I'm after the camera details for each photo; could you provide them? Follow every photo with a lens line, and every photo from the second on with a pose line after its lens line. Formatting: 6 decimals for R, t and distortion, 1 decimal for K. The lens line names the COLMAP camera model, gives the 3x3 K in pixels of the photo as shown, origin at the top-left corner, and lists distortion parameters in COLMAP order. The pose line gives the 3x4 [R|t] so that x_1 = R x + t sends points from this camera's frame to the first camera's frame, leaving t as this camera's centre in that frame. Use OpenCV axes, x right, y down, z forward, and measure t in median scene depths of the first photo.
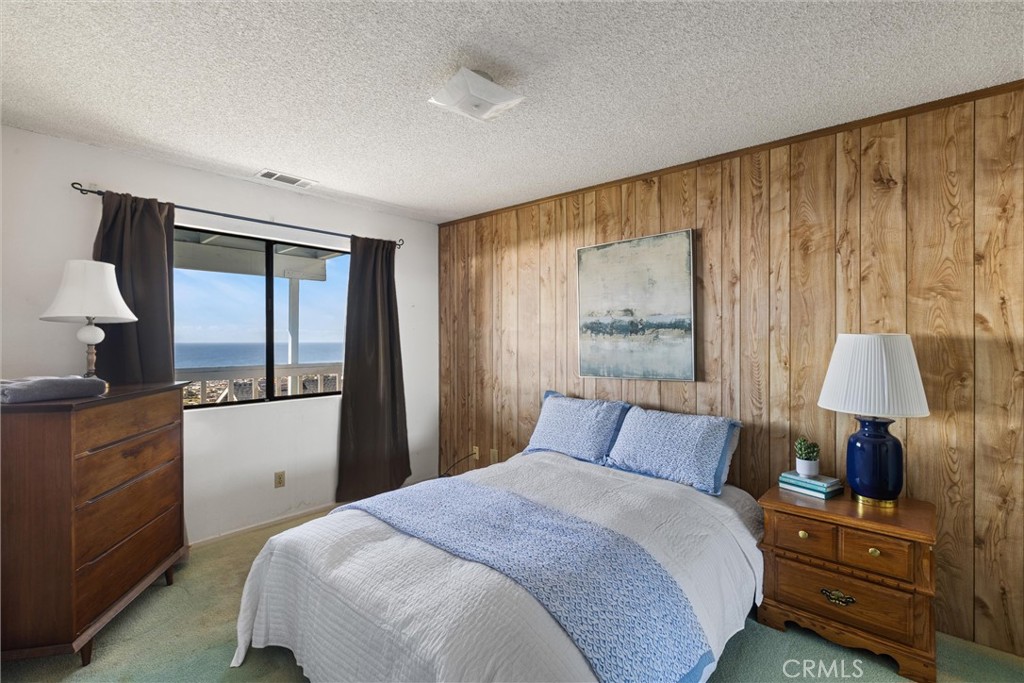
lens RADIAL K [[458.3, 0, 513.1], [0, 458.3, 339.6], [0, 0, 1]] dist [-0.004112, 0.002713]
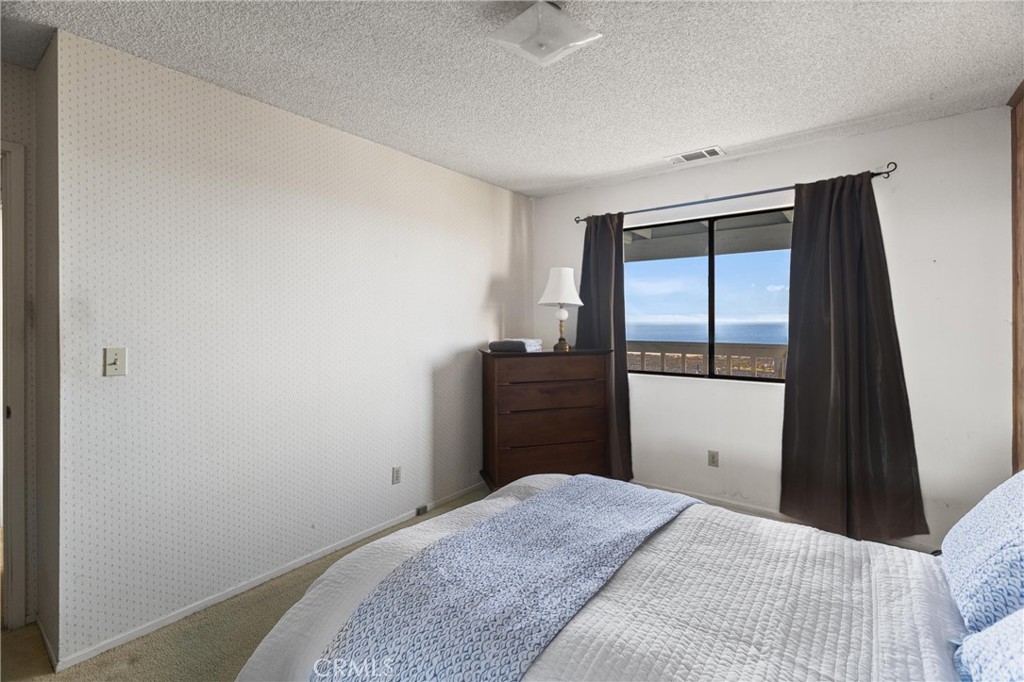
lens RADIAL K [[458.3, 0, 521.9], [0, 458.3, 322.5], [0, 0, 1]] dist [-0.004112, 0.002713]
pose [[0.091011, 0.003765, -0.995843, 0.433714], [0.001589, 0.999991, 0.003926, 0.007337], [0.995849, -0.001940, 0.091004, 0.498173]]
